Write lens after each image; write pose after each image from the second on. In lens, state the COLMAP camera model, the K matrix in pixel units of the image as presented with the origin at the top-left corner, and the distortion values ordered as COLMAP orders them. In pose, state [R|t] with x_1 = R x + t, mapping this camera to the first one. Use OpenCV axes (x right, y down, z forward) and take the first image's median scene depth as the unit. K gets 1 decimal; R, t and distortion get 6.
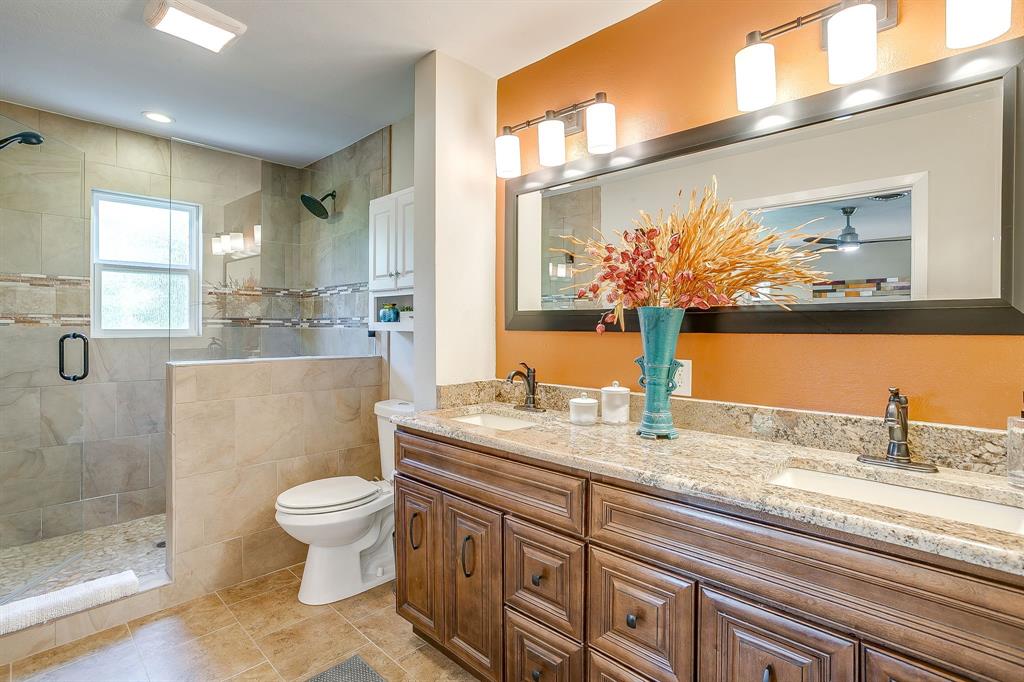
lens RADIAL K [[495.4, 0, 504.5], [0, 495.4, 335.4], [0, 0, 1]] dist [-0.037675, 0.018630]
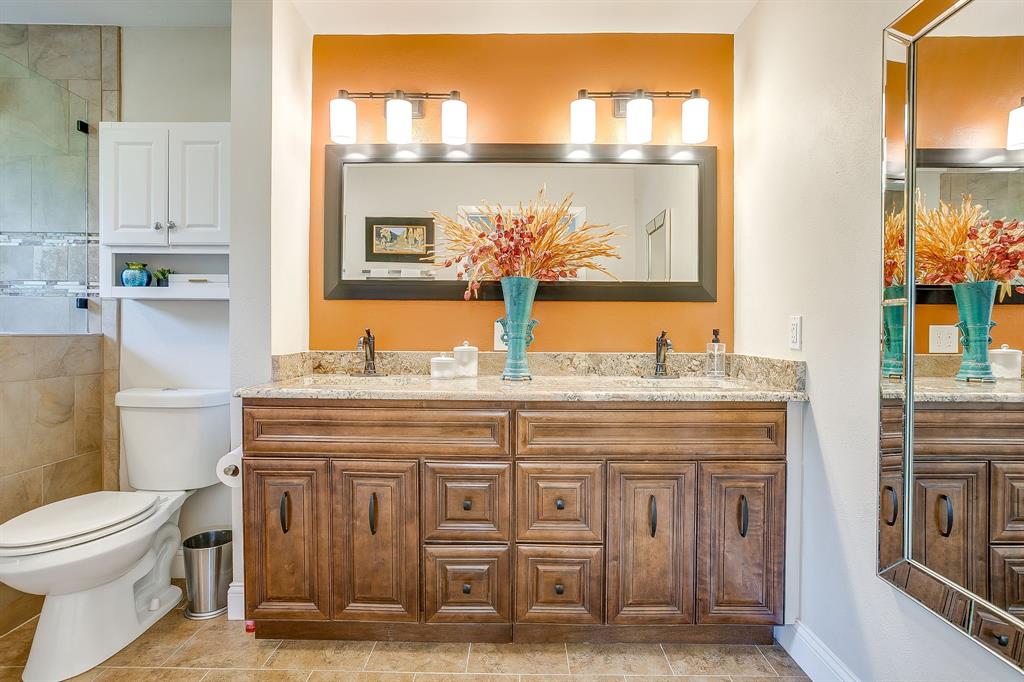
lens RADIAL K [[495.4, 0, 501.3], [0, 495.4, 342.6], [0, 0, 1]] dist [-0.037675, 0.018630]
pose [[0.729784, -0.012629, 0.683562, -0.538802], [0.004474, 0.999896, 0.013696, 0.082397], [-0.683664, -0.006936, 0.729764, 0.086263]]
